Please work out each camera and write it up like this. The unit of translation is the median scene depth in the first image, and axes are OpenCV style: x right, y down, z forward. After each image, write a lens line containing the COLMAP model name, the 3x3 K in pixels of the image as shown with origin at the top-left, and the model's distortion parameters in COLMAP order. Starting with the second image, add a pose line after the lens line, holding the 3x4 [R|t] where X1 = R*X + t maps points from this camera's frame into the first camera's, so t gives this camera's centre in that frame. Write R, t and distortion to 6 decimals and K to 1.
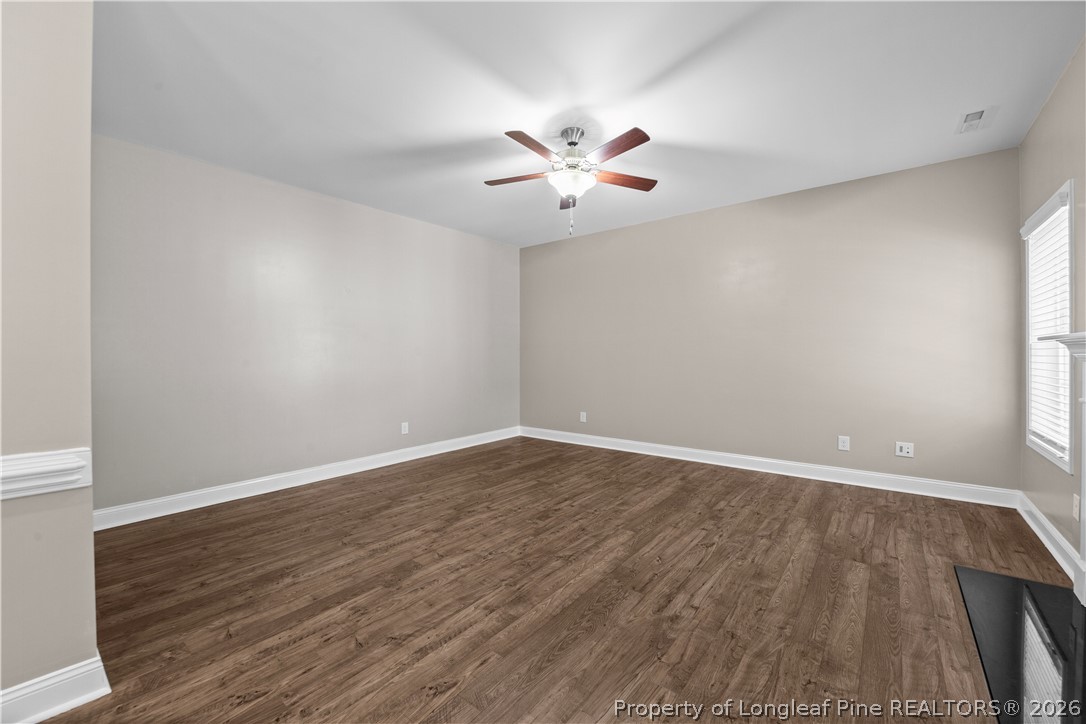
lens RADIAL K [[440.5, 0, 543.9], [0, 440.5, 356.2], [0, 0, 1]] dist [0.000151, -0.006060]
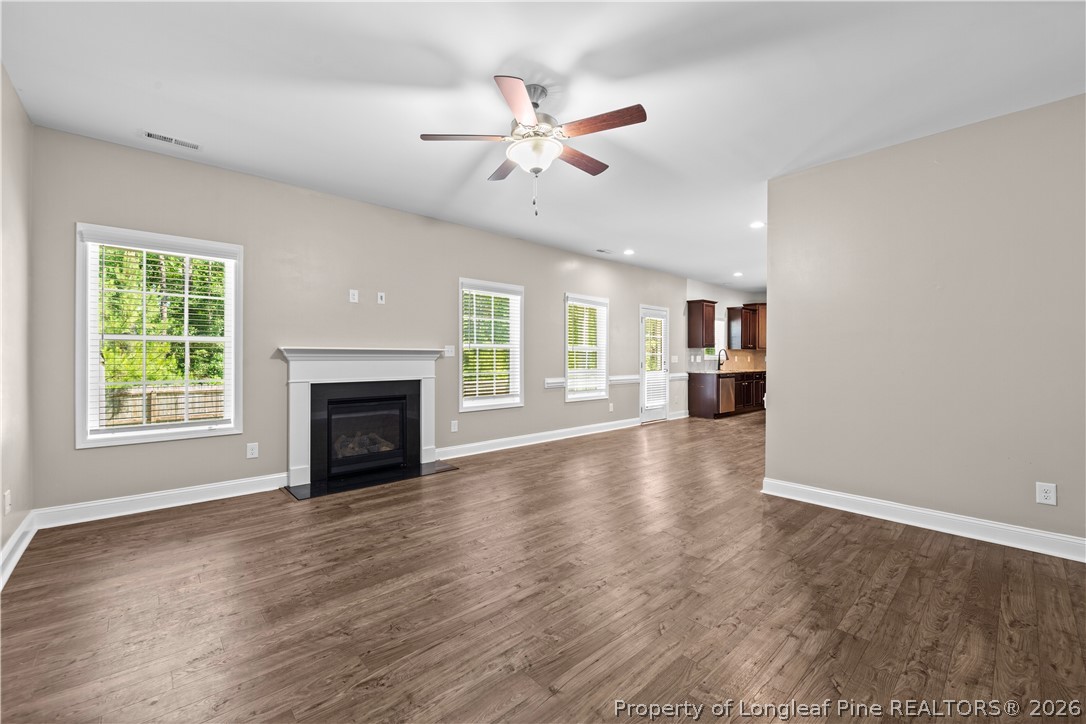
lens RADIAL K [[440.5, 0, 543.9], [0, 440.5, 356.2], [0, 0, 1]] dist [0.000151, -0.006060]
pose [[-0.987685, 0.001654, 0.156447, -0.088098], [0.002013, 0.999996, 0.002135, -0.006124], [-0.156443, 0.002423, -0.987684, 1.874406]]
